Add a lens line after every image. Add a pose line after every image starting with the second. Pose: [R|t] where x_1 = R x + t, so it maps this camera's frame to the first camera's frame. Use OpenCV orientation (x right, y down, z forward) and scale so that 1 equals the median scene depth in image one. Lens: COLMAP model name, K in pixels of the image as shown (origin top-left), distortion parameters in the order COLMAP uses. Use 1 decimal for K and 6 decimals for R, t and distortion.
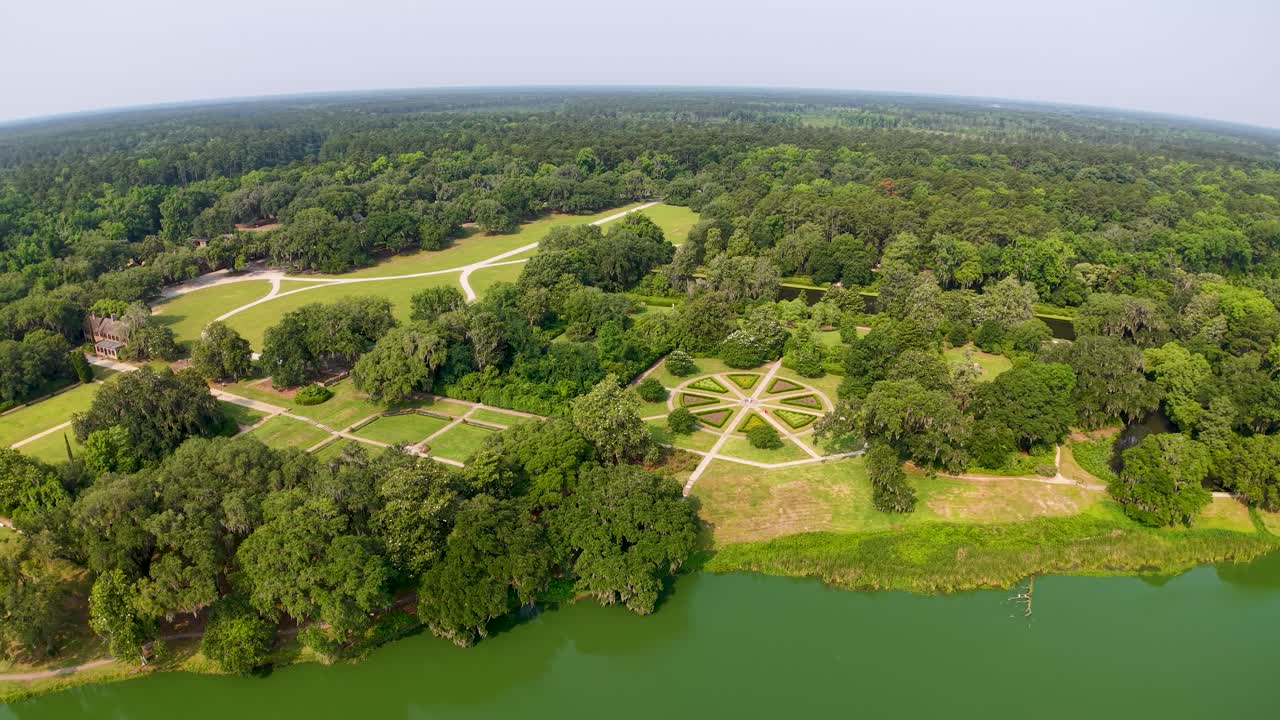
lens RADIAL K [[788.9, 0, 640.0], [0, 788.9, 360.0], [0, 0, 1]] dist [-0.062029, -0.212564]
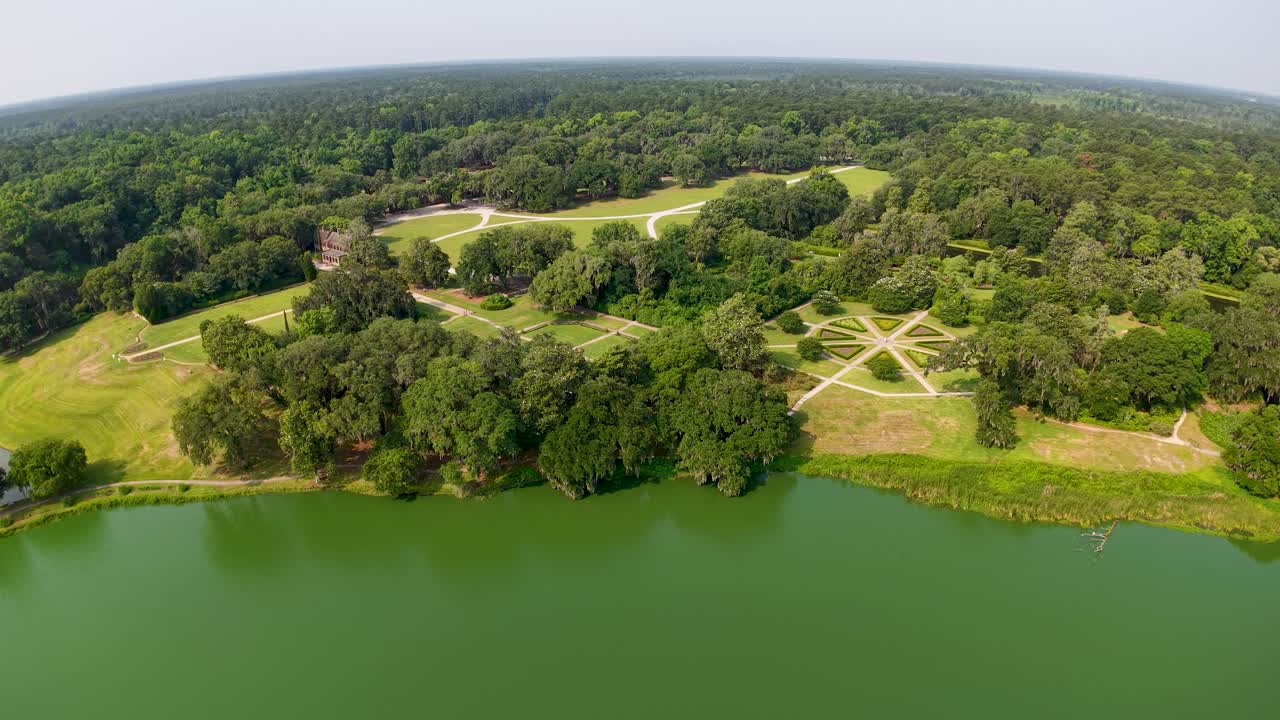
lens RADIAL K [[788.9, 0, 640.0], [0, 788.9, 360.0], [0, 0, 1]] dist [-0.062029, -0.212564]
pose [[0.960253, 0.093953, -0.262843, 0.102024], [-0.084641, 0.995323, 0.046554, 0.056200], [0.265987, -0.022456, 0.963715, -0.081981]]
